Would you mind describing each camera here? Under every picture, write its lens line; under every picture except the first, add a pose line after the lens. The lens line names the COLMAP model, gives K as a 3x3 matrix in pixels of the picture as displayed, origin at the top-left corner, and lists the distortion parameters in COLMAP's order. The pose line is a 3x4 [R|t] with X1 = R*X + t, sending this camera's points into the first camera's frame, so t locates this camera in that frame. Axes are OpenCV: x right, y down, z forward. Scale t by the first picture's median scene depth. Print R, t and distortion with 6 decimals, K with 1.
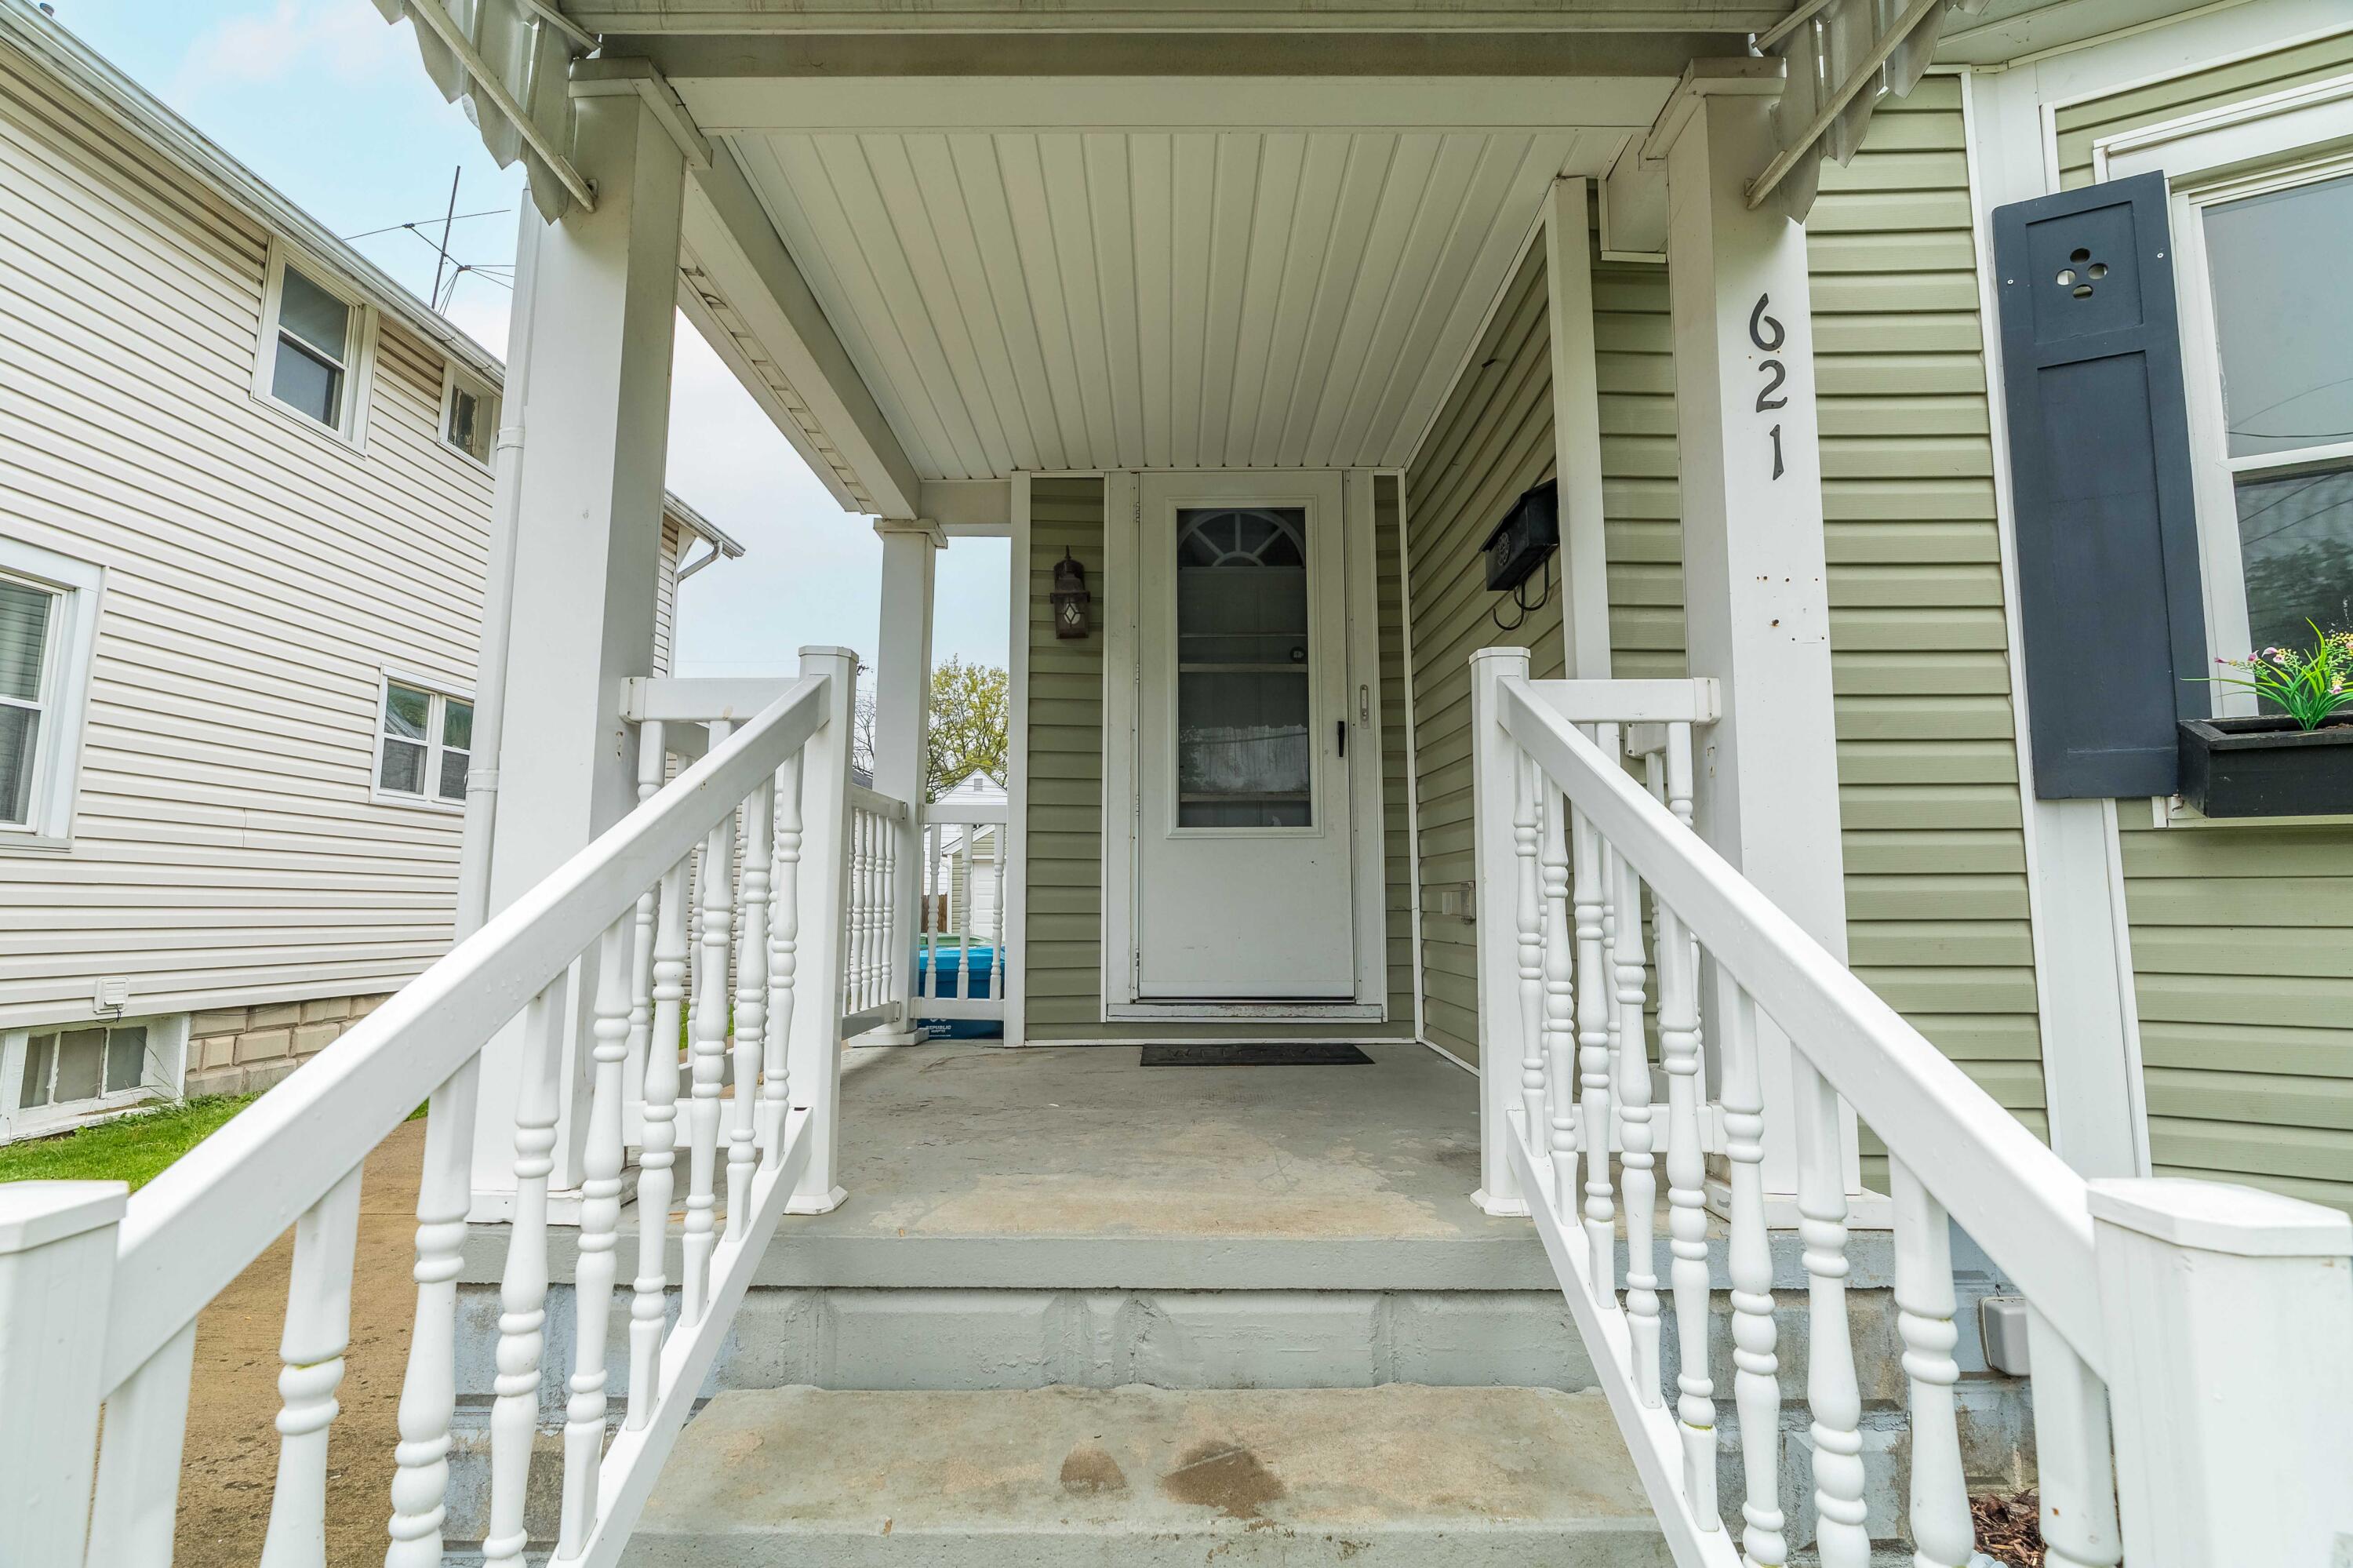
lens RADIAL K [[1068.4, 0, 1176.5], [0, 1068.4, 784.0], [0, 0, 1]] dist [-0.001617, -0.000041]
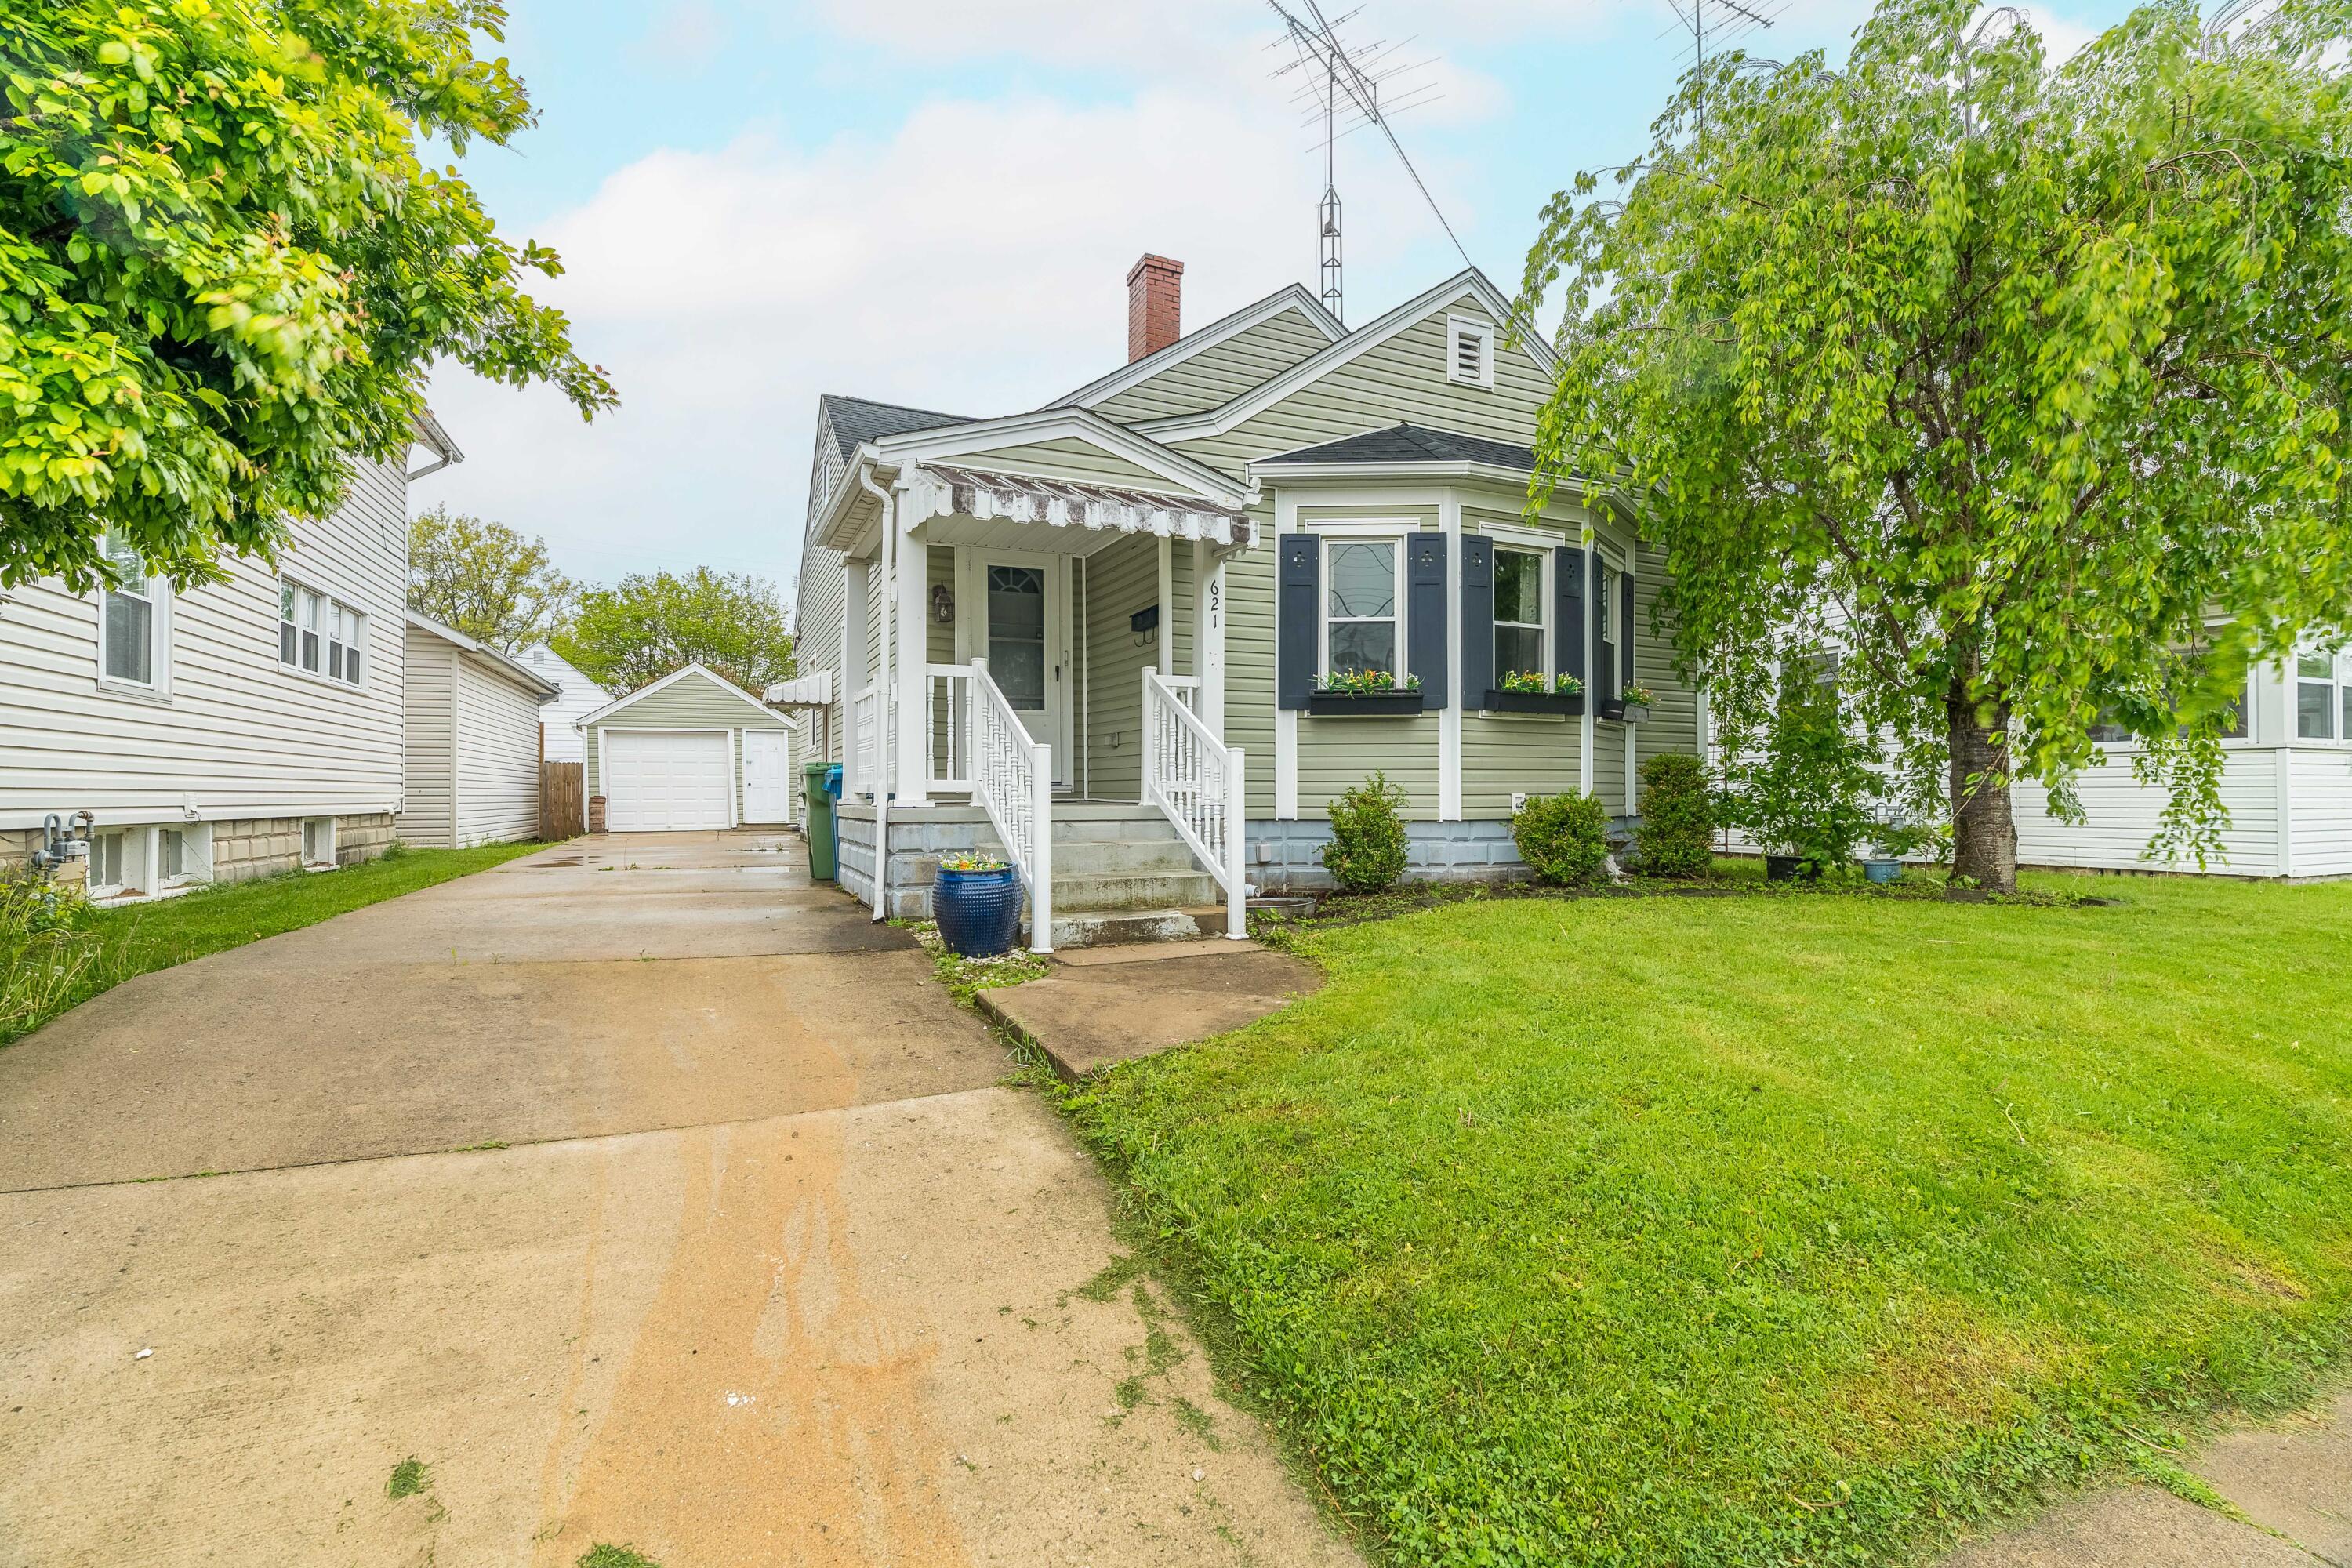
lens RADIAL K [[1020.9, 0, 1176.0], [0, 1020.9, 784.0], [0, 0, 1]] dist [-0.028473, 0.000001]
pose [[0.903608, -0.000985, 0.428359, -0.567851], [-0.046104, 0.993965, 0.099541, -0.035551], [-0.425872, -0.109695, 0.898109, -1.144084]]
